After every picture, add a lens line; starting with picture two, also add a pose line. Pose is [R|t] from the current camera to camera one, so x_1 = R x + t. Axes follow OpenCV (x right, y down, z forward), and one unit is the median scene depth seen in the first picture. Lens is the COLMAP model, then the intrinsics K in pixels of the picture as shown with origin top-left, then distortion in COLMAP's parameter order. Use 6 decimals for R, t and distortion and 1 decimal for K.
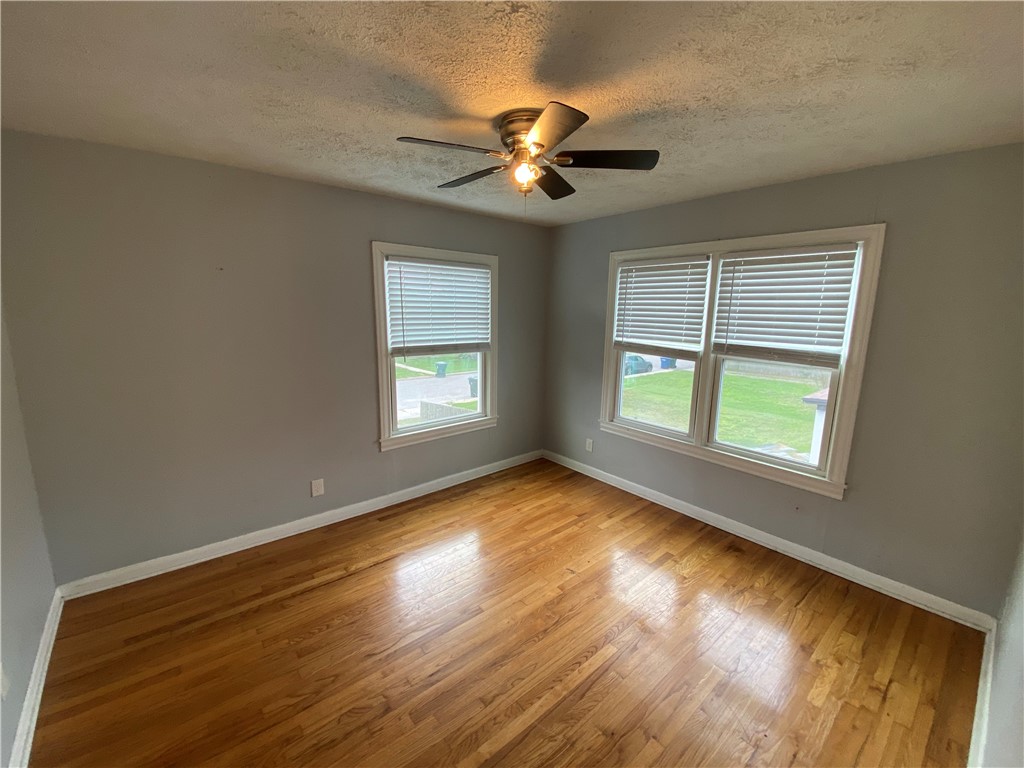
lens RADIAL K [[417.8, 0, 512.0], [0, 417.8, 384.0], [0, 0, 1]] dist [0.025947, -0.024083]
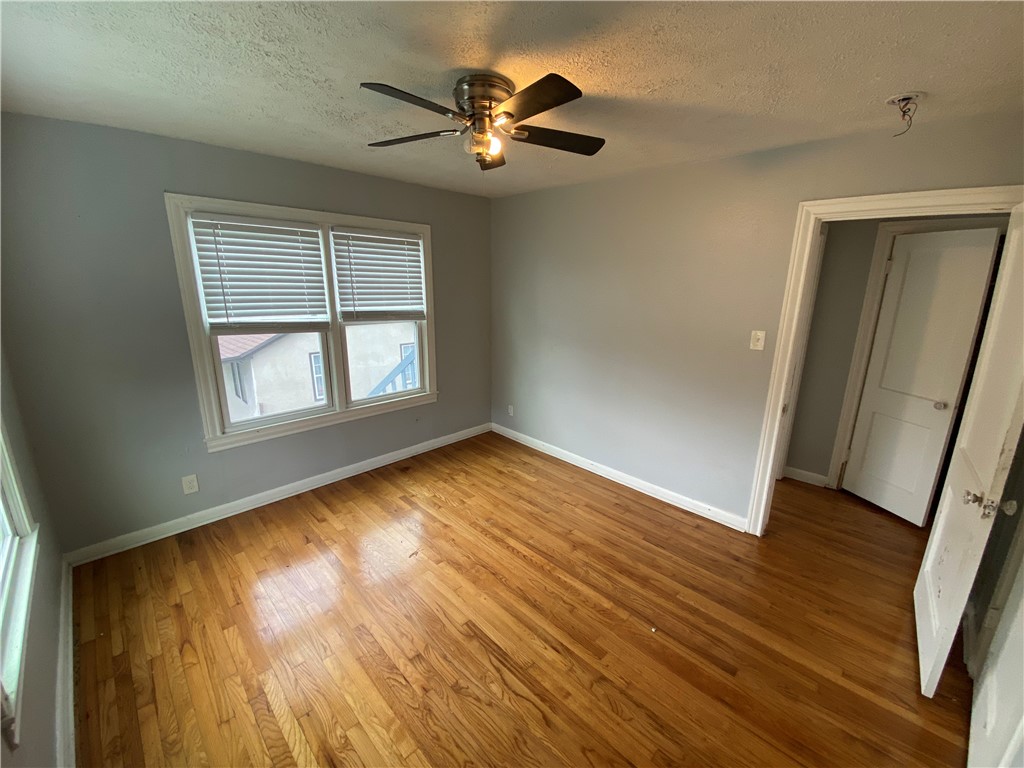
lens RADIAL K [[417.8, 0, 512.0], [0, 417.8, 384.0], [0, 0, 1]] dist [0.025947, -0.024083]
pose [[-0.097852, -0.253818, 0.962290, -0.649689], [0.164756, 0.949456, 0.267187, -0.139706], [-0.981469, 0.184687, -0.051088, 0.678033]]
